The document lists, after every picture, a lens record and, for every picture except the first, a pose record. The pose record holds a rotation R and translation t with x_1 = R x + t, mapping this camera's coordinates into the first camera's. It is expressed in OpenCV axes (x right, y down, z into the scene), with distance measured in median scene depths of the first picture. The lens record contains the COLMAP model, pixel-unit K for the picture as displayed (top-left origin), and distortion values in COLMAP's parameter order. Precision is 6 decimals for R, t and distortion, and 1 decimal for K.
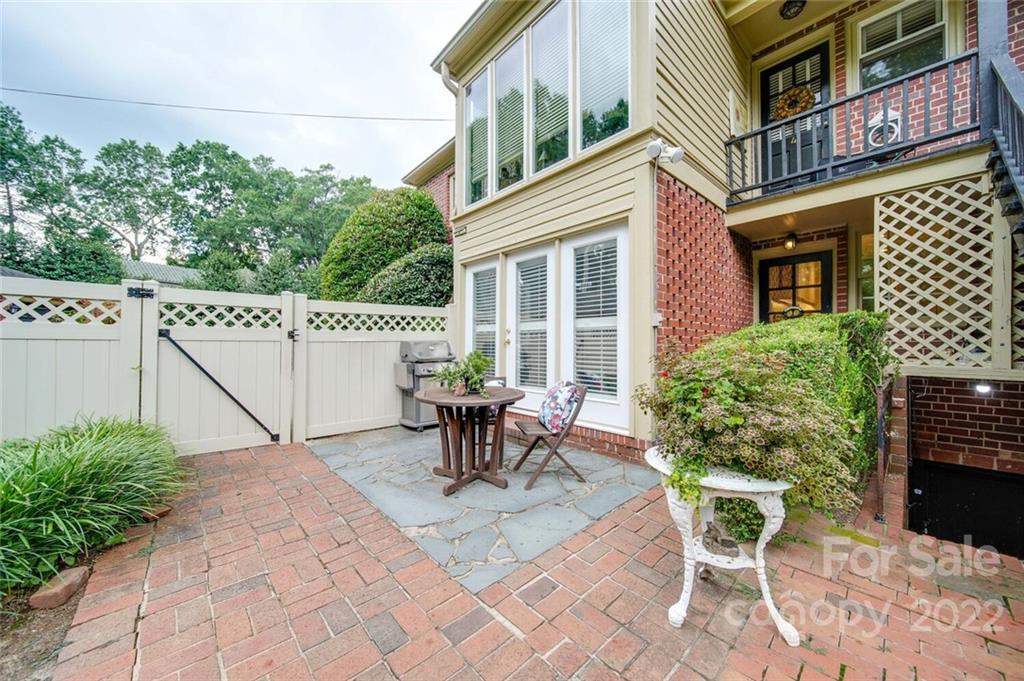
lens RADIAL K [[359.0, 0, 513.8], [0, 359.0, 340.4], [0, 0, 1]] dist [-0.002564, -0.000473]
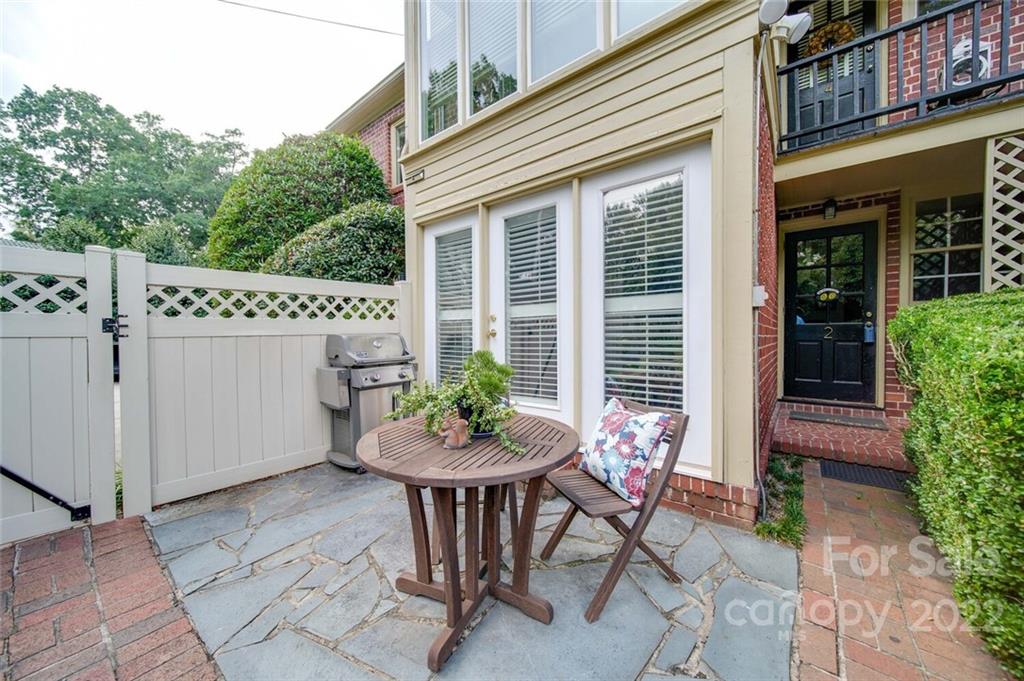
lens RADIAL K [[359.0, 0, 513.8], [0, 359.0, 340.4], [0, 0, 1]] dist [-0.002564, -0.000473]
pose [[0.986000, -0.013495, 0.166198, -0.083595], [0.009441, 0.999639, 0.025162, -0.000526], [-0.166477, -0.023241, 0.985771, 0.283105]]
